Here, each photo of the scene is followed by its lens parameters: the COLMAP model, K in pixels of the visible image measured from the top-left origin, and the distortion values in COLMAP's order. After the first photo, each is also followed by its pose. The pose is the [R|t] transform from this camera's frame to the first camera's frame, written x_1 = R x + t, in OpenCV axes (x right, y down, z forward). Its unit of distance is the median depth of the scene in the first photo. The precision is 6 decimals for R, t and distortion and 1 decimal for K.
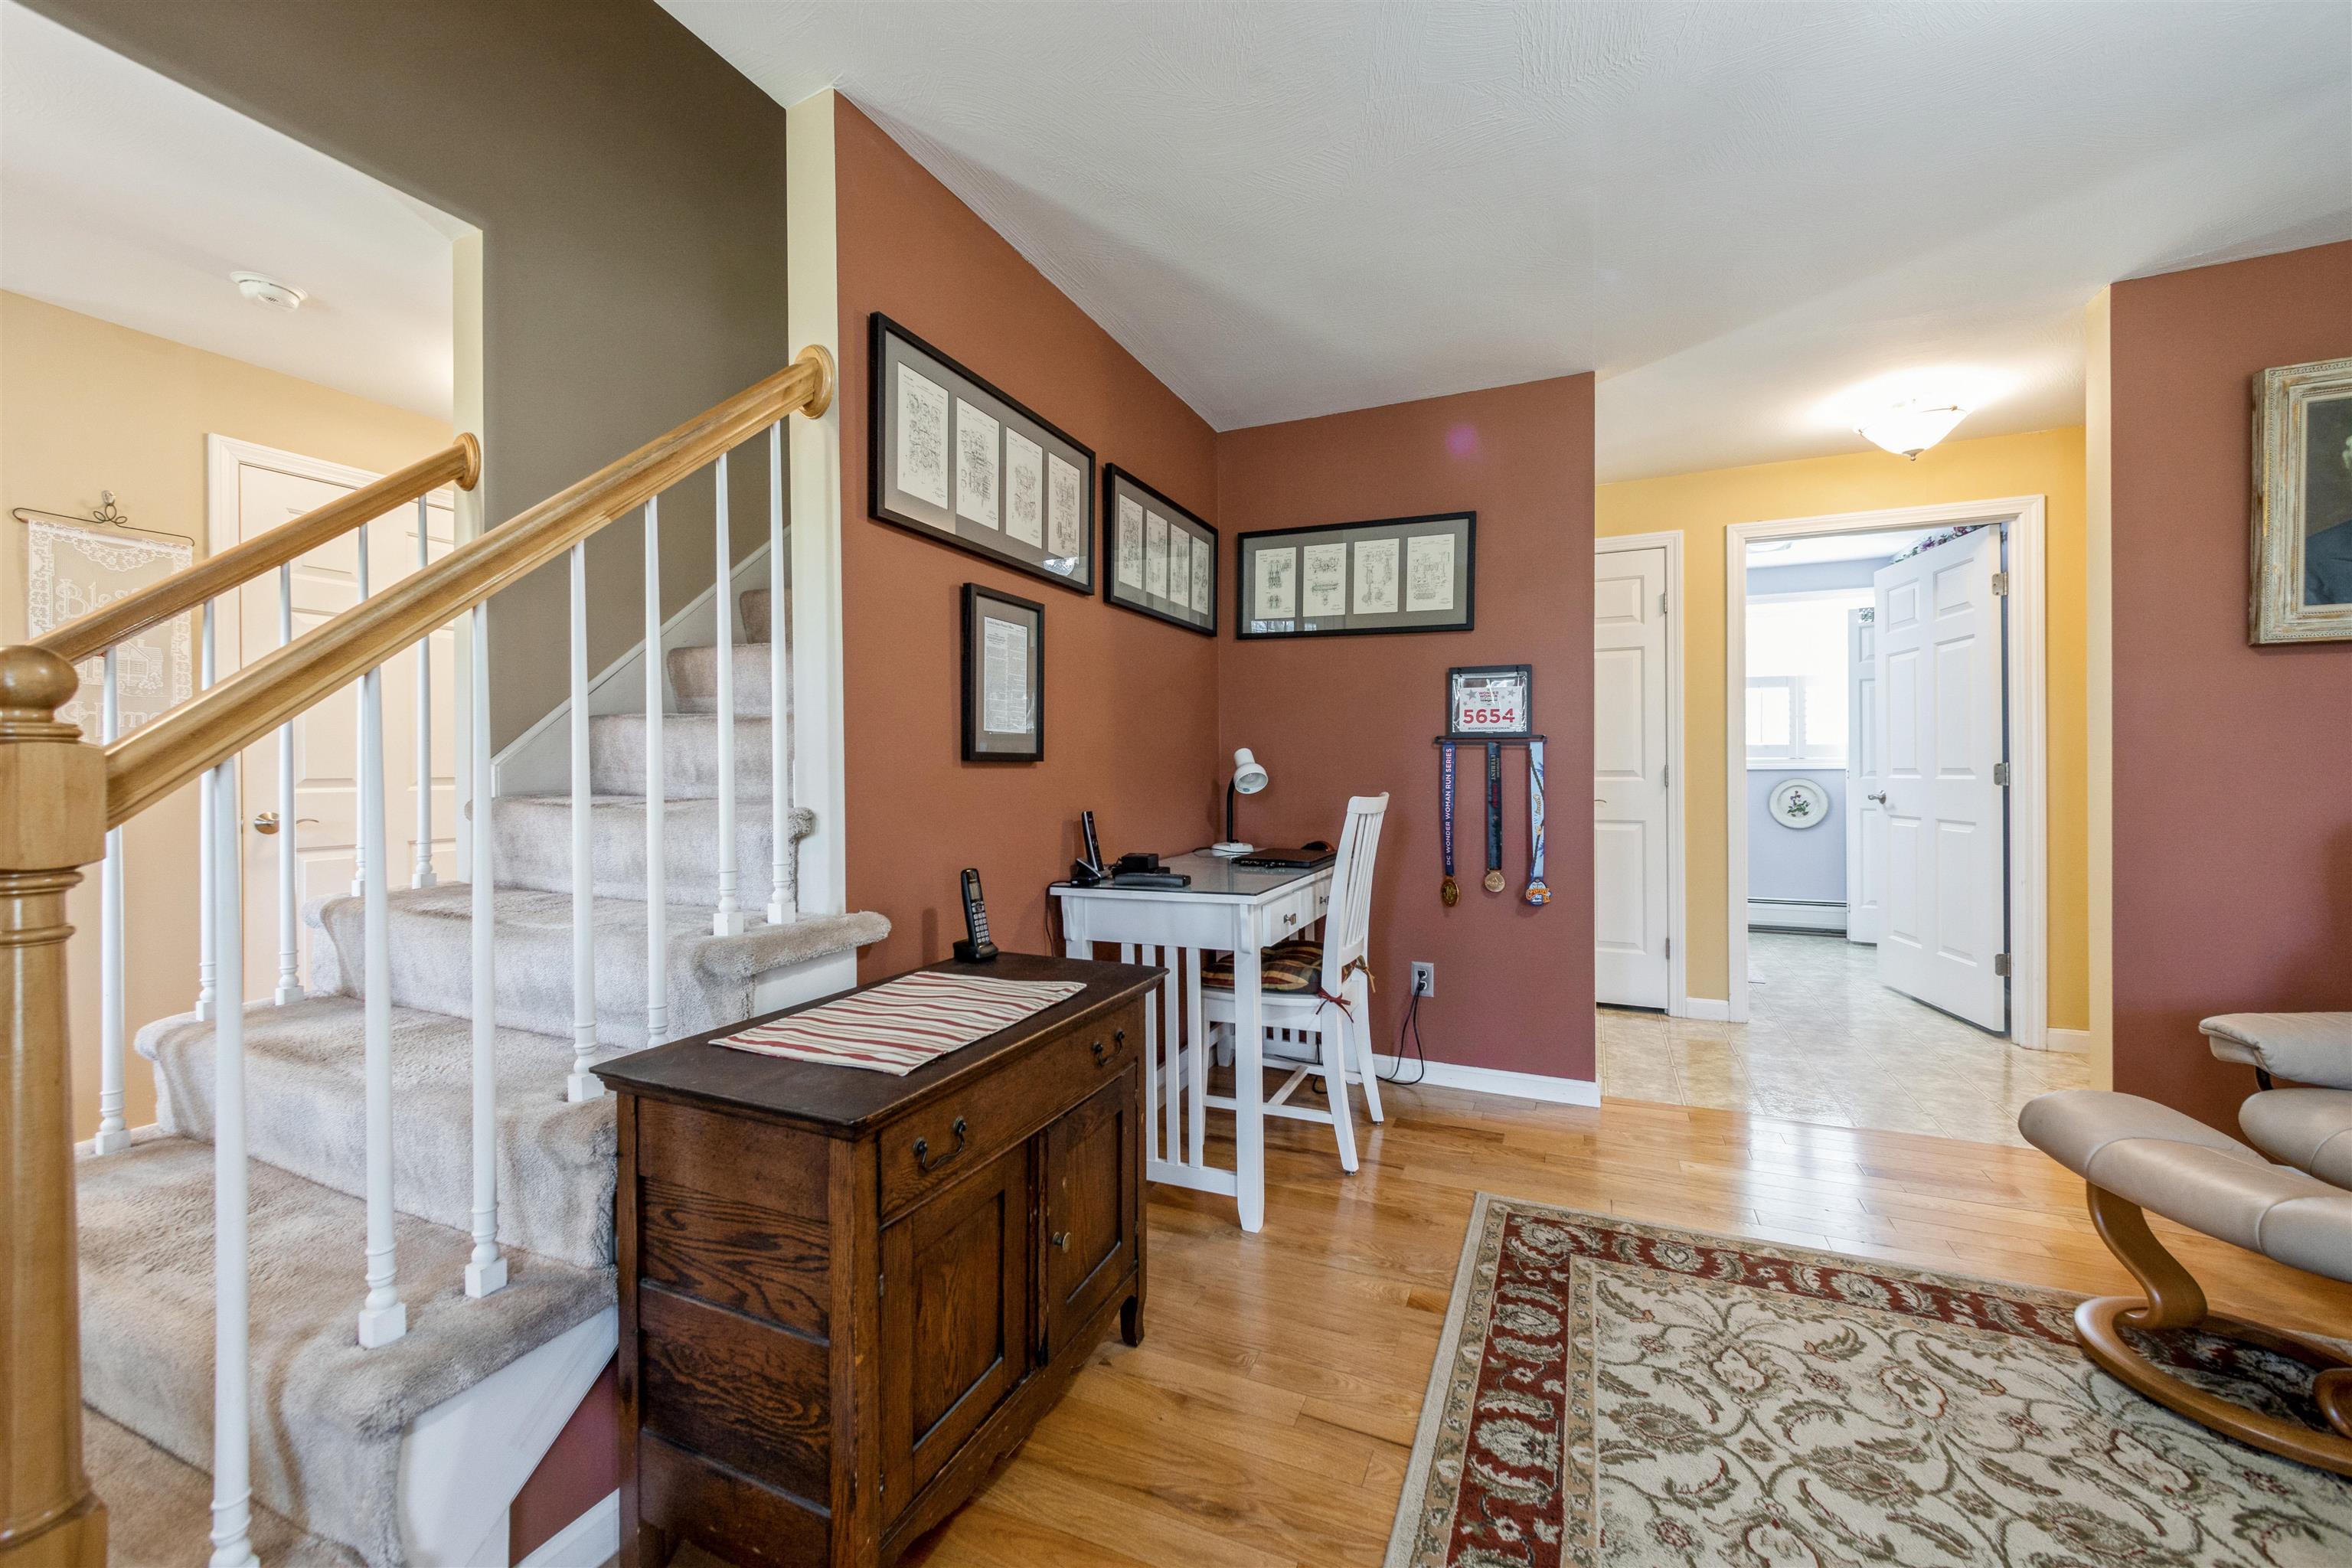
lens RADIAL K [[926.7, 0, 1184.0], [0, 926.7, 765.4], [0, 0, 1]] dist [0.007834, -0.001810]
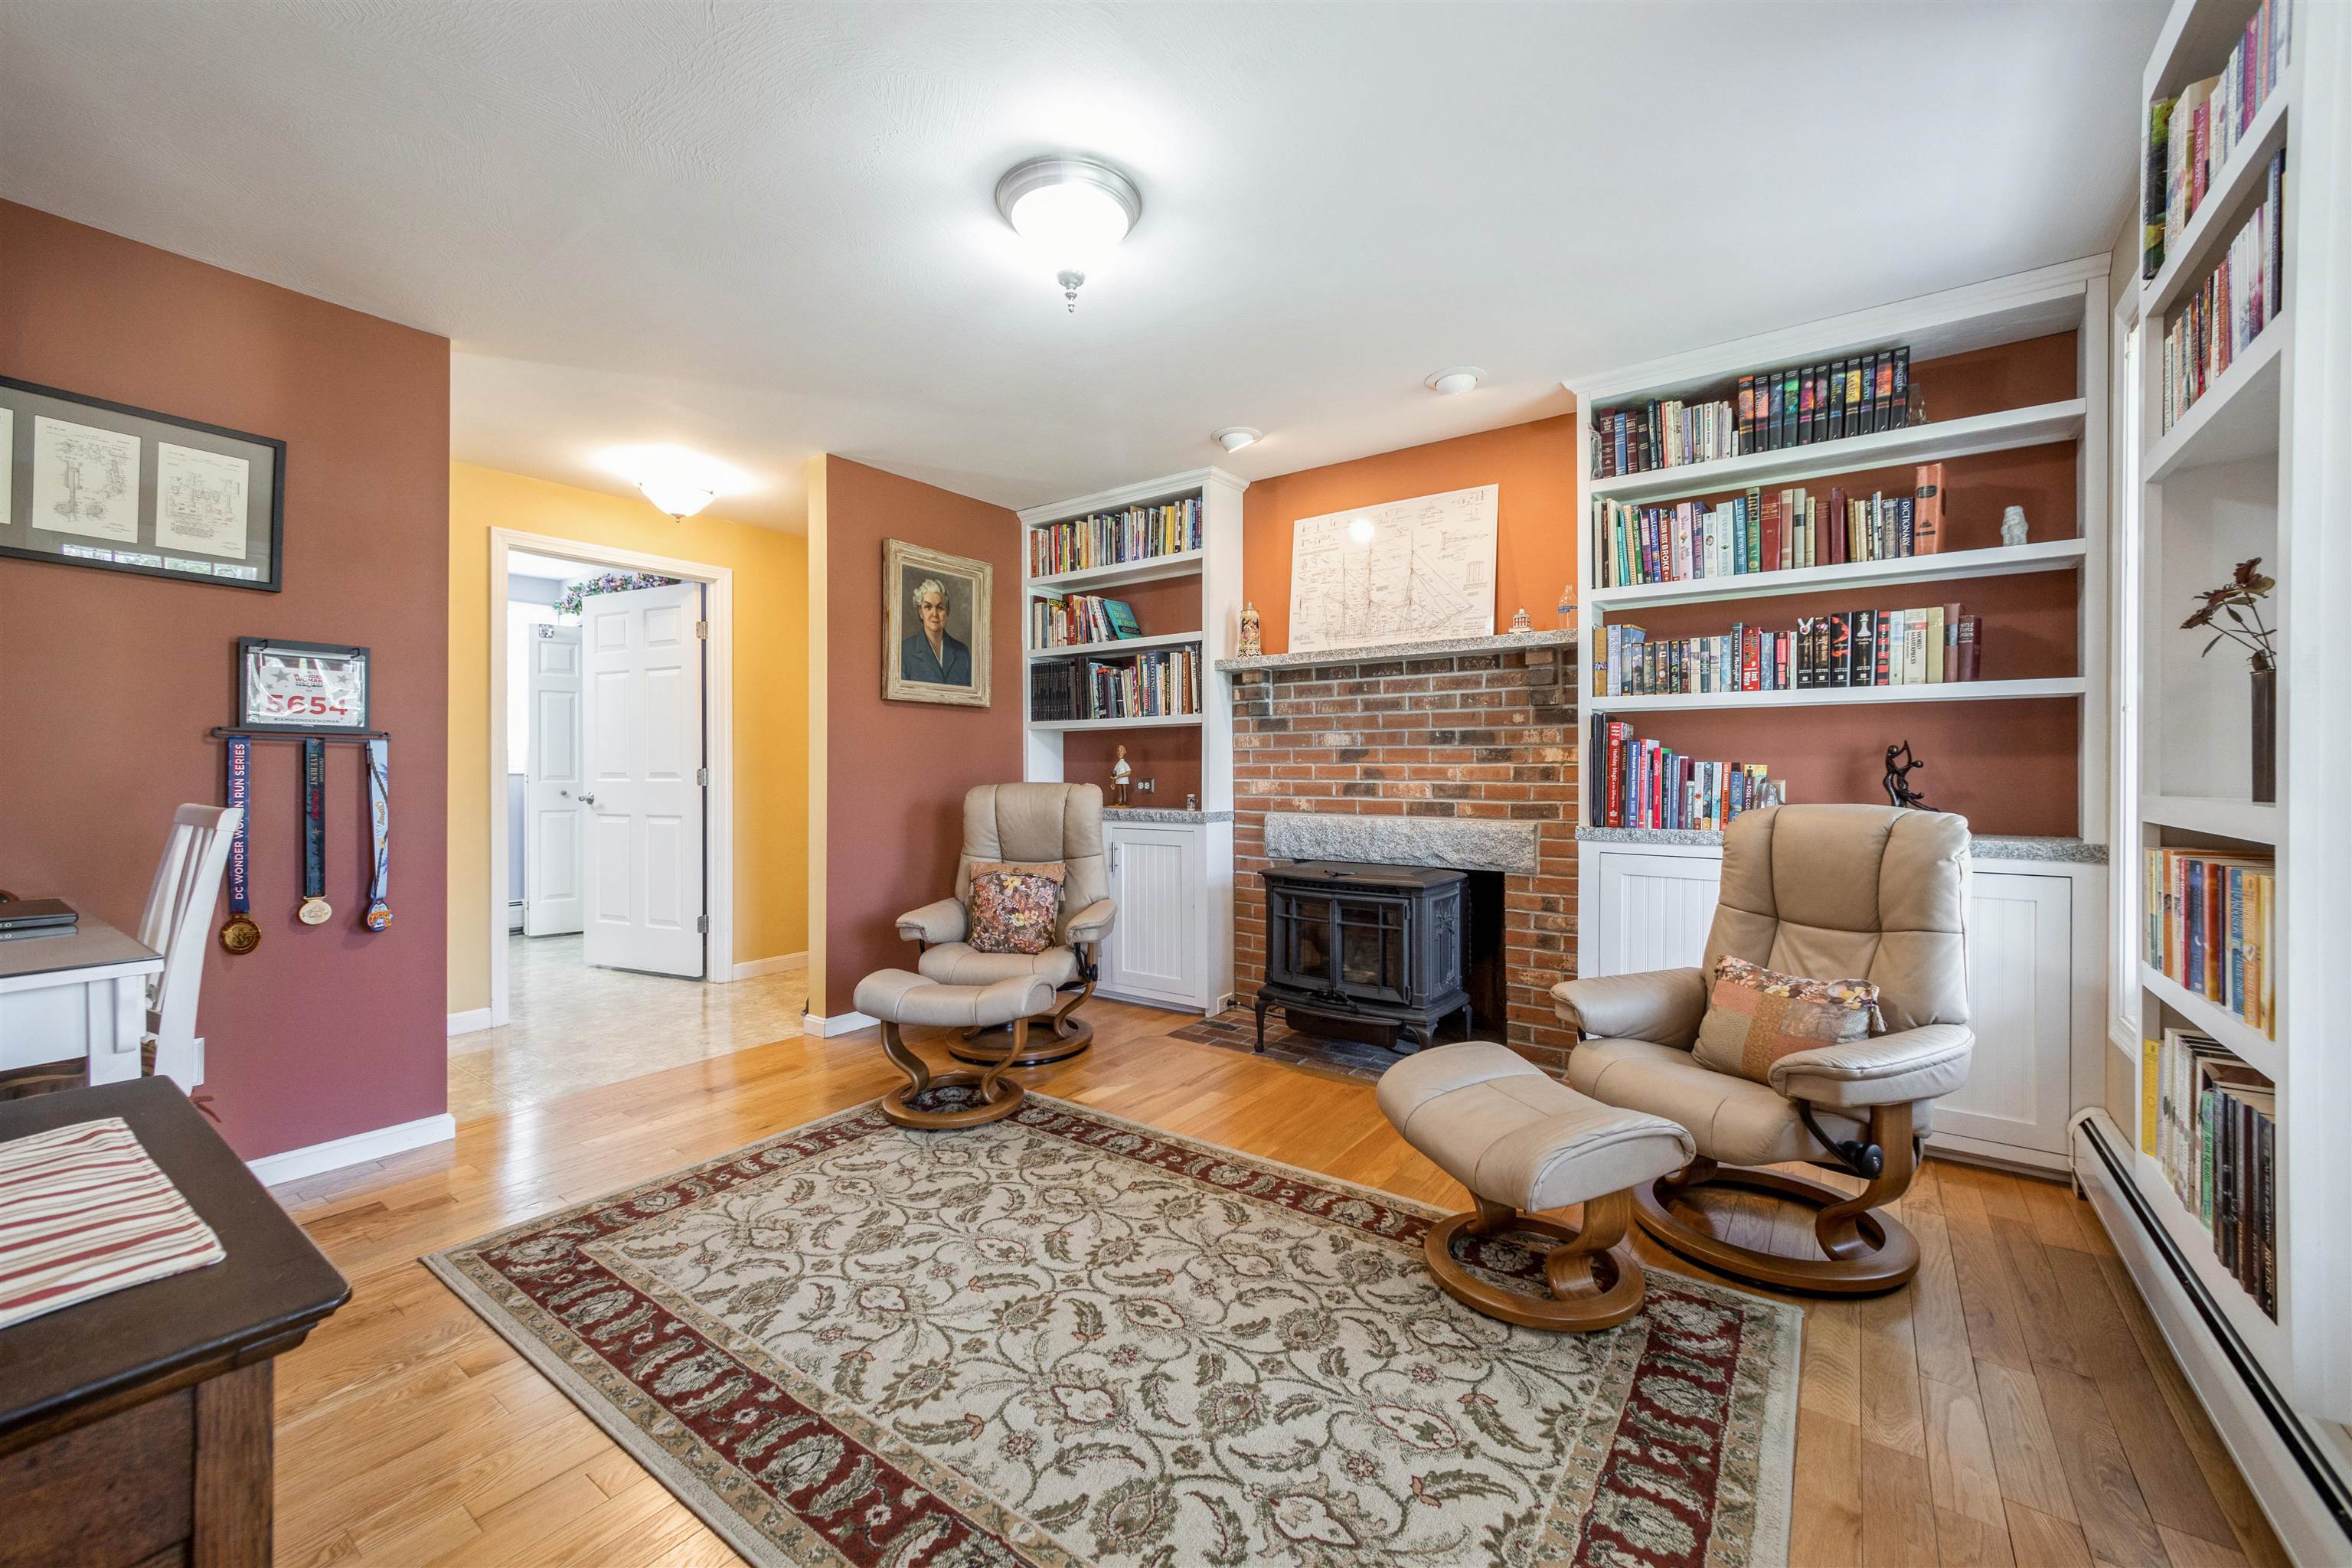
lens RADIAL K [[926.7, 0, 1177.7], [0, 926.7, 780.1], [0, 0, 1]] dist [0.007834, -0.001810]
pose [[0.210558, -0.005099, 0.977568, -0.471890], [-0.003882, 0.999974, 0.006053, 0.005675], [-0.977574, -0.005070, 0.210532, 0.154791]]
